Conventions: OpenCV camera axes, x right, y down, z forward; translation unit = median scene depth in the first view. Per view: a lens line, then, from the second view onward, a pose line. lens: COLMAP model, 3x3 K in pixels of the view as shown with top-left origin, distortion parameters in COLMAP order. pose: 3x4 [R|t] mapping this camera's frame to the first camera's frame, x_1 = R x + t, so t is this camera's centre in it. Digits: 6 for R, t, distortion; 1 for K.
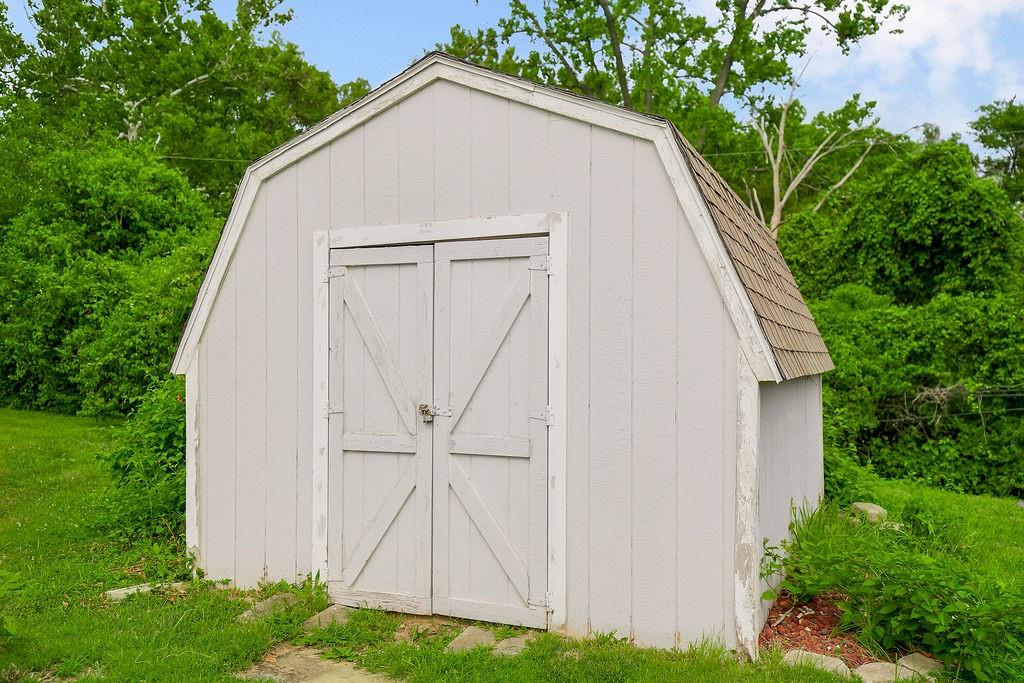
lens RADIAL K [[887.9, 0, 512.0], [0, 887.9, 341.5], [0, 0, 1]] dist [0.001850, 0.001209]
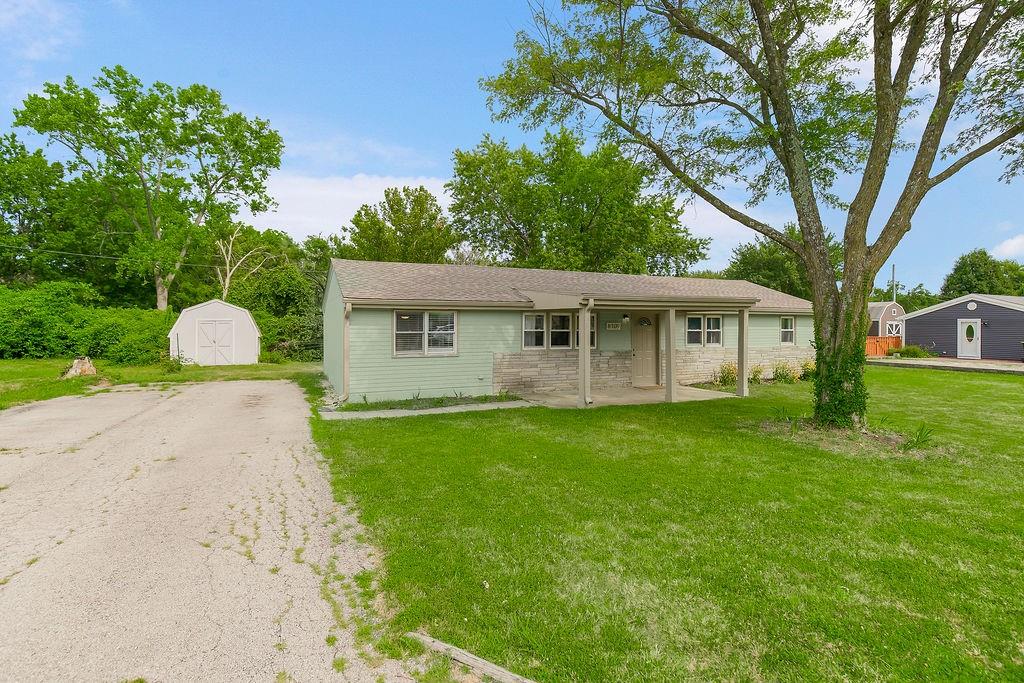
lens RADIAL K [[484.1, 0, 512.0], [0, 484.1, 341.5], [0, 0, 1]] dist [0.003386, 0.000774]
pose [[0.651125, -0.012638, 0.758865, -0.231197], [-0.015292, 0.999440, 0.029765, -0.012879], [-0.758816, -0.030986, 0.650567, -0.544972]]
